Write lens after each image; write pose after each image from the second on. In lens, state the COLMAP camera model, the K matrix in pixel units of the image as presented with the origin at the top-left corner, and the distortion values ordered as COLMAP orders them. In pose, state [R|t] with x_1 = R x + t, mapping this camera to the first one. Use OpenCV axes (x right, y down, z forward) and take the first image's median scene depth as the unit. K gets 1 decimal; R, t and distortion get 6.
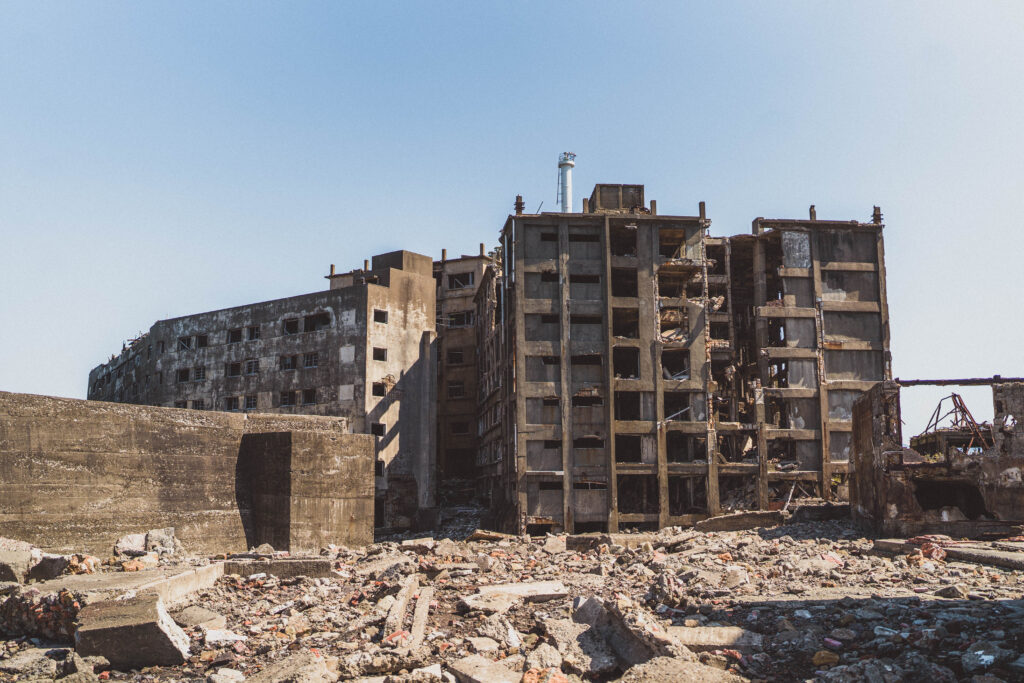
lens RADIAL K [[983.0, 0, 513.7], [0, 983.0, 344.0], [0, 0, 1]] dist [0.001790, 0.000000]
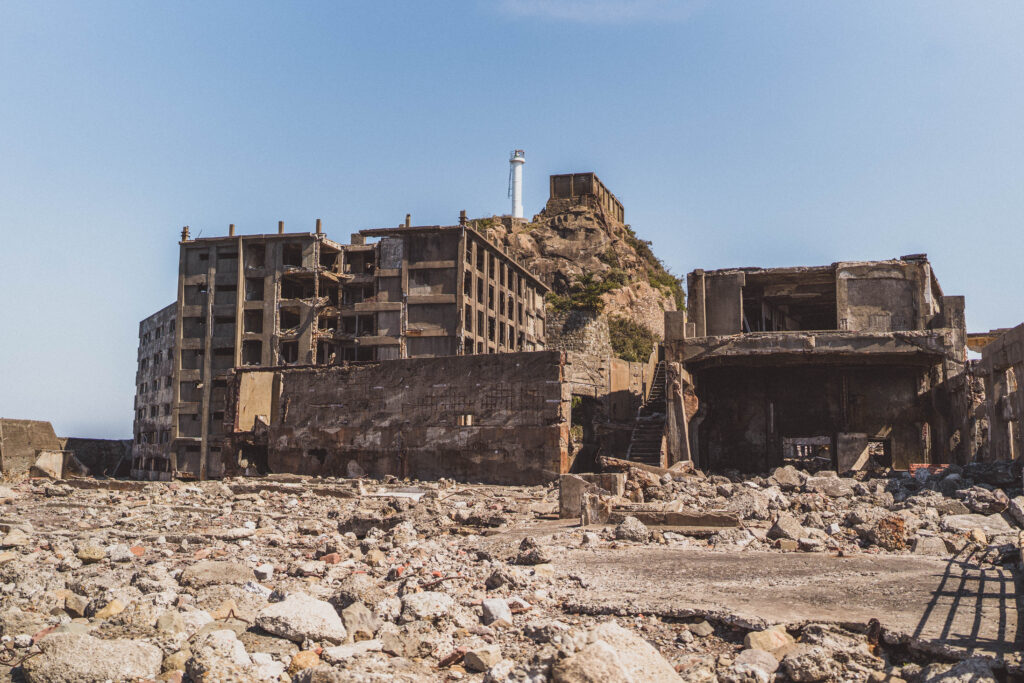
lens RADIAL K [[983.0, 0, 513.7], [0, 983.0, 339.1], [0, 0, 1]] dist [0.001790, 0.000000]
pose [[0.931335, -0.030438, -0.362890, 0.867194], [0.039696, 0.999048, 0.018079, -0.007884], [0.361994, -0.031243, 0.931657, -0.058008]]
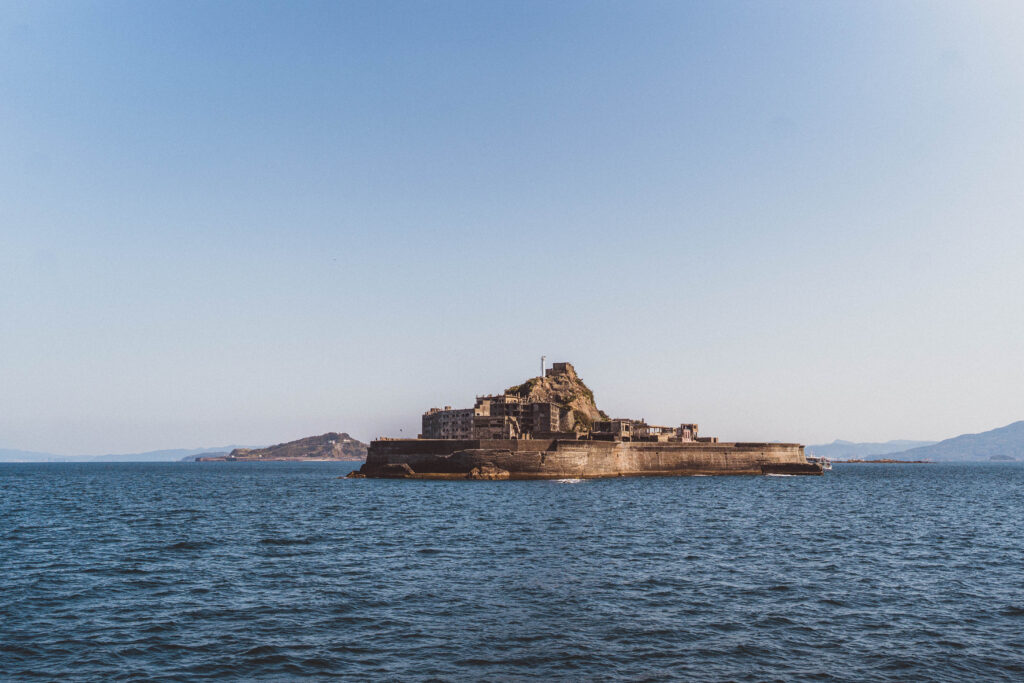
lens RADIAL K [[983.0, 0, 510.5], [0, 983.0, 341.7], [0, 0, 1]] dist [0.001790, 0.000000]
pose [[0.957694, -0.025181, -0.286685, 1.941526], [0.034188, 0.999065, 0.026454, -0.685970], [0.285751, -0.035135, 0.957660, -5.003722]]
